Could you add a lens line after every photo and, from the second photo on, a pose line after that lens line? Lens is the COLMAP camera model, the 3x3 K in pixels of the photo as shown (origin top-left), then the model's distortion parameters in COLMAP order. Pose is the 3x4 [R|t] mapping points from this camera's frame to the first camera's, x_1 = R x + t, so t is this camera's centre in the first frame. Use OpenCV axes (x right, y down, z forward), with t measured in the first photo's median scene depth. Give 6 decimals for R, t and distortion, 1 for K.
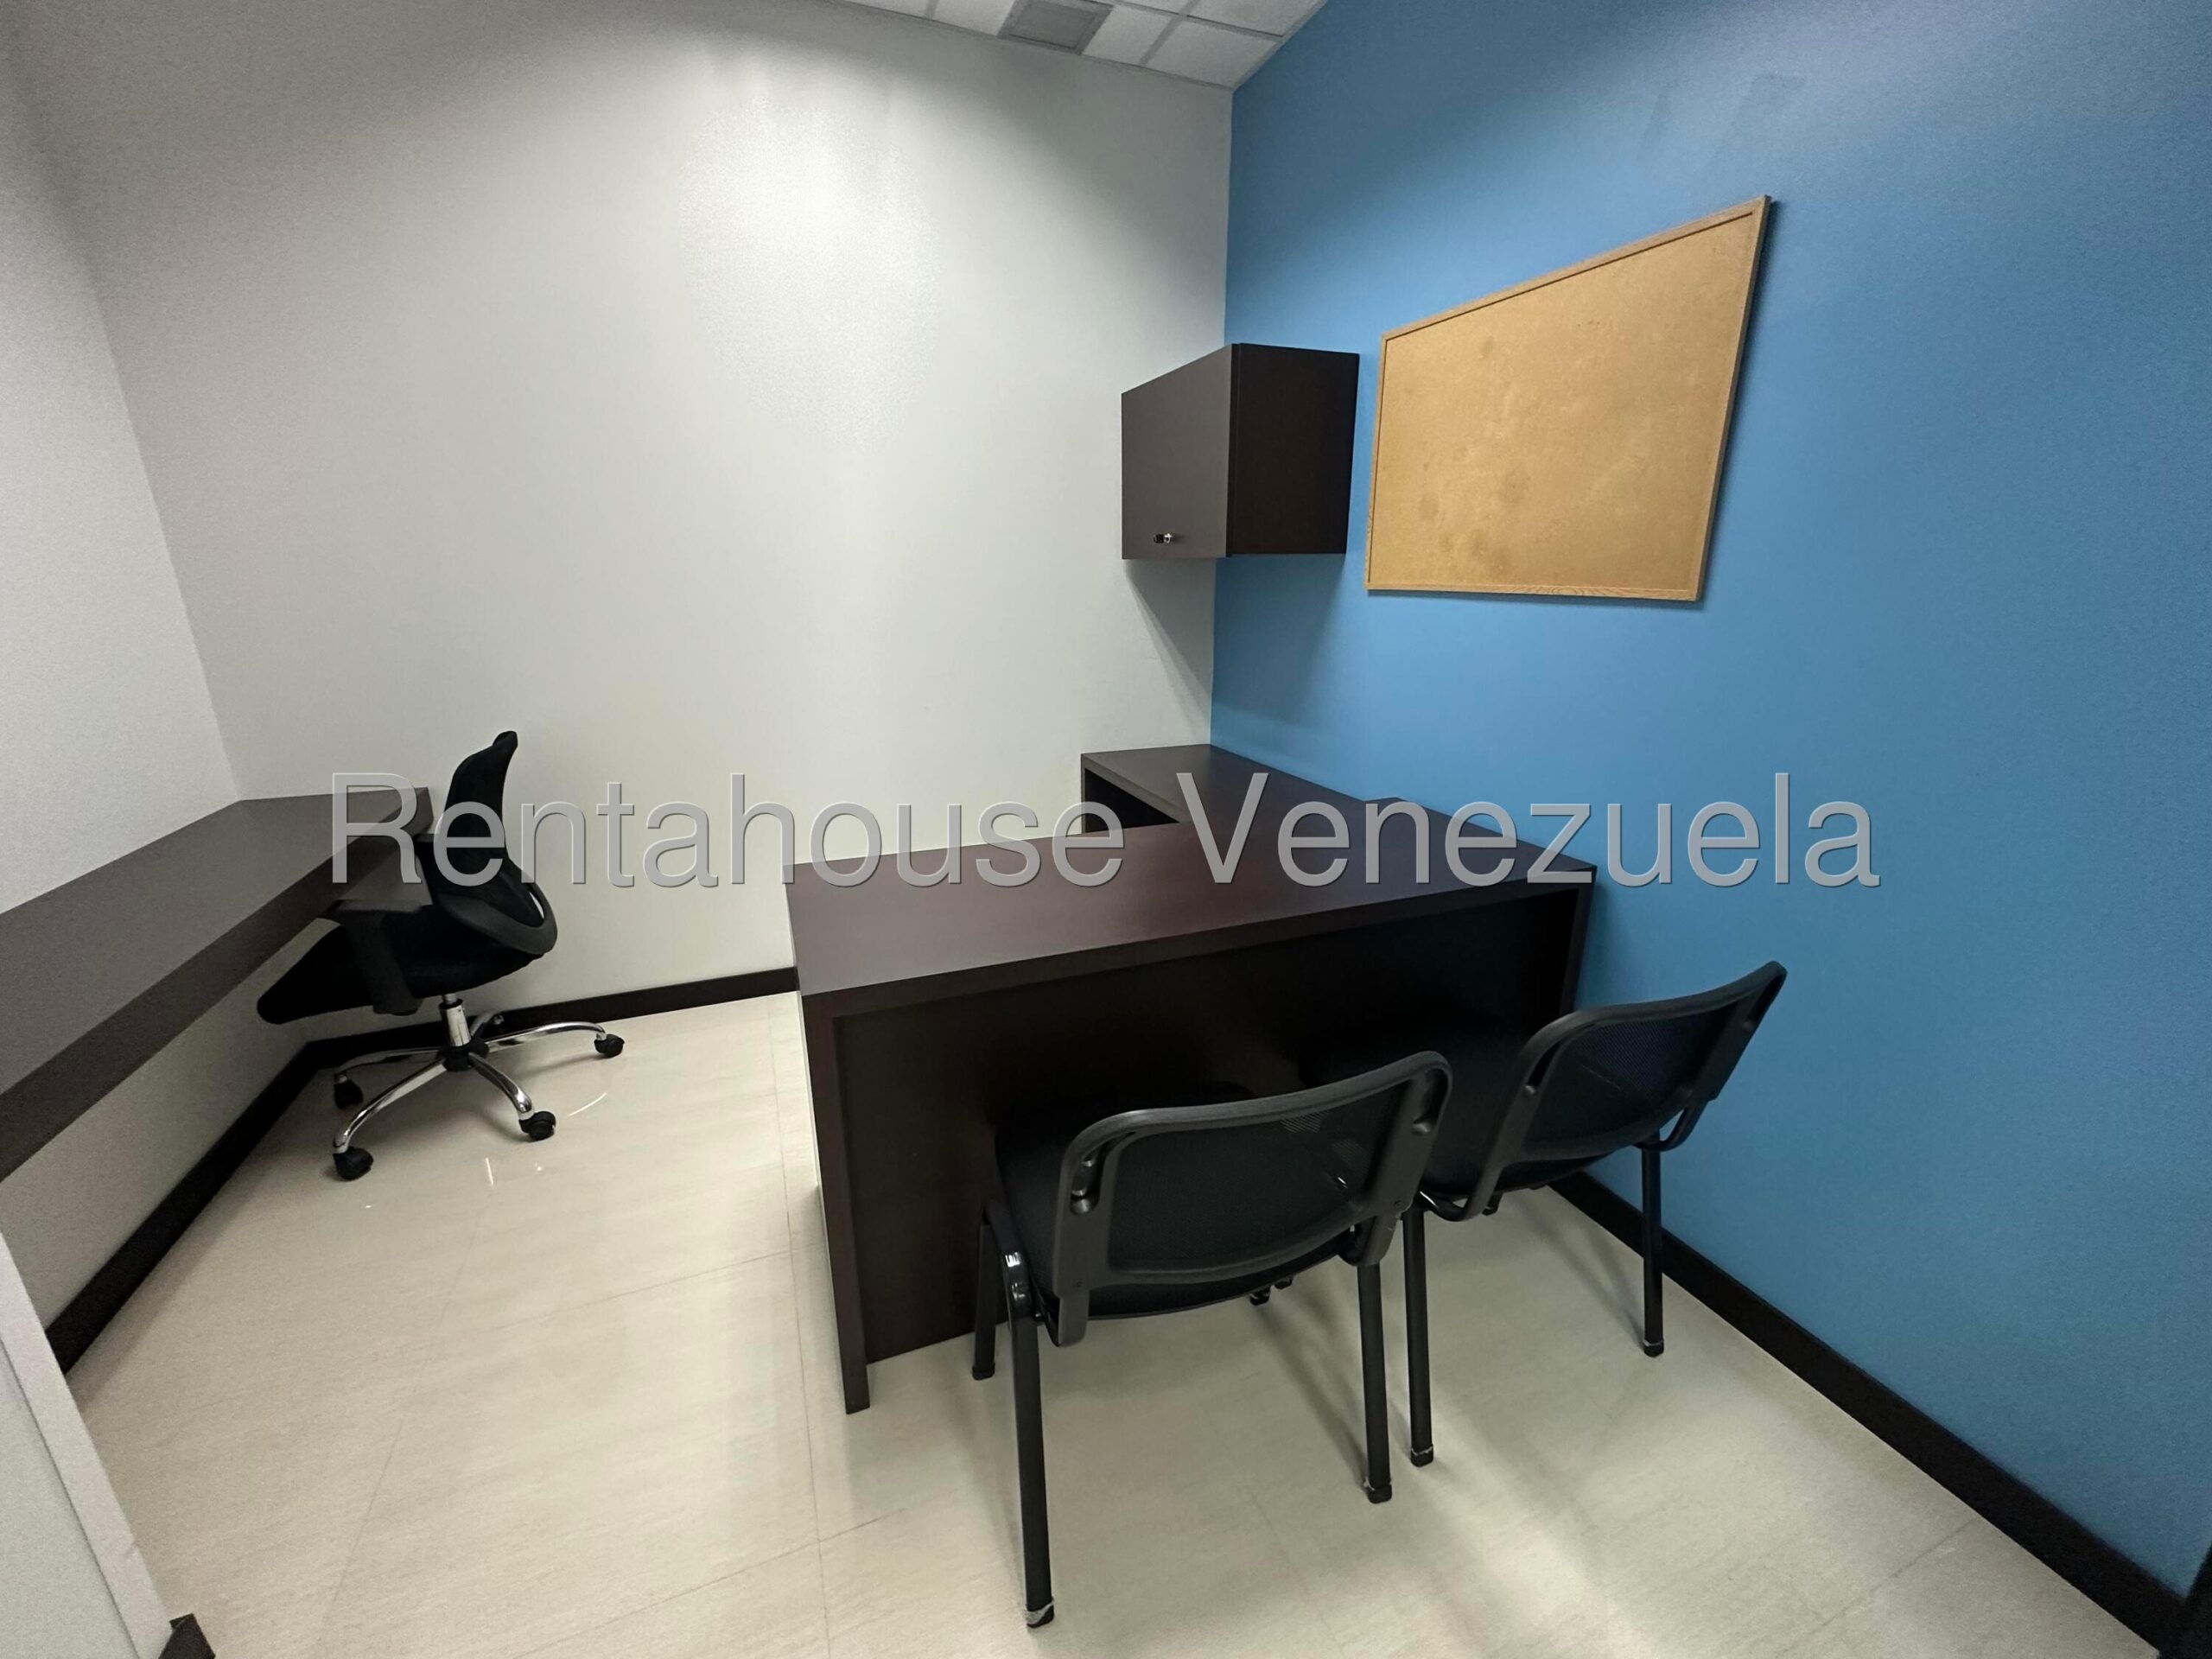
lens RADIAL K [[882.4, 0, 1110.3], [0, 882.4, 845.3], [0, 0, 1]] dist [0.000717, 0.000044]
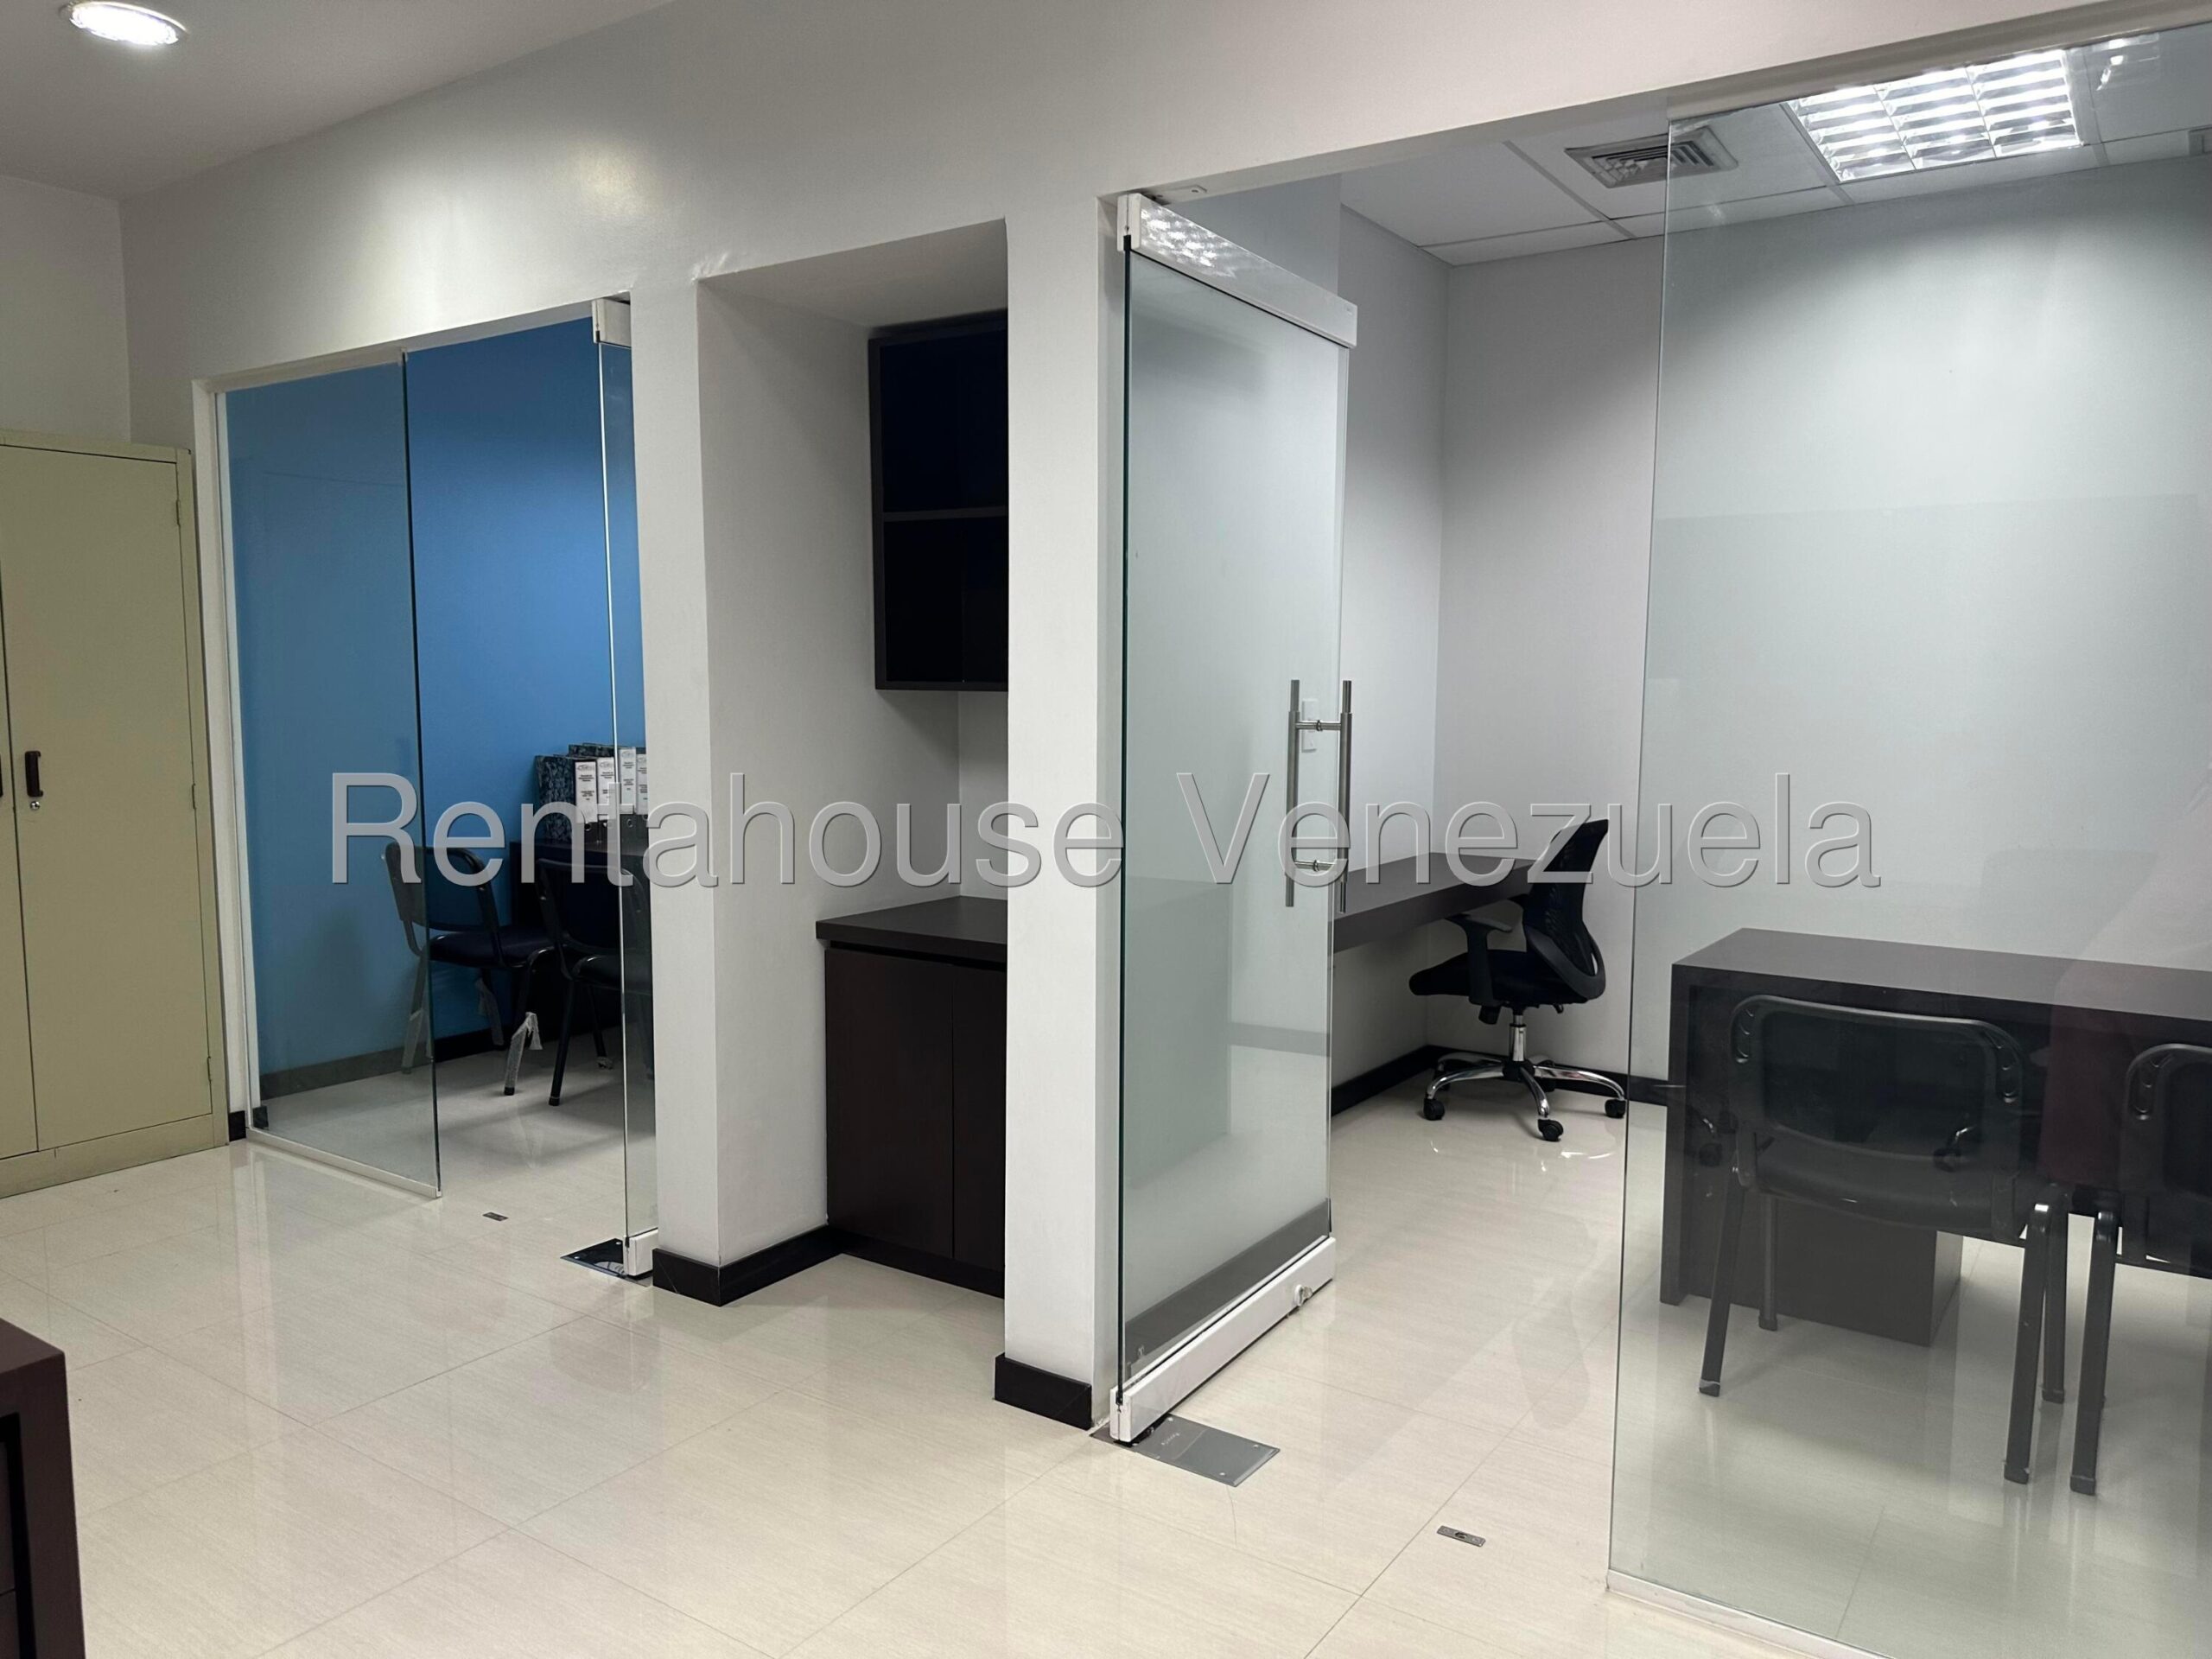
lens RADIAL K [[1558.2, 0, 1106.6], [0, 1558.2, 832.6], [0, 0, 1]] dist [0.035243, -0.041526]
pose [[0.549050, 0.085779, -0.831376, 0.800068], [-0.242412, 0.968305, -0.060184, 0.201578], [0.799863, 0.234579, 0.552441, -0.805134]]
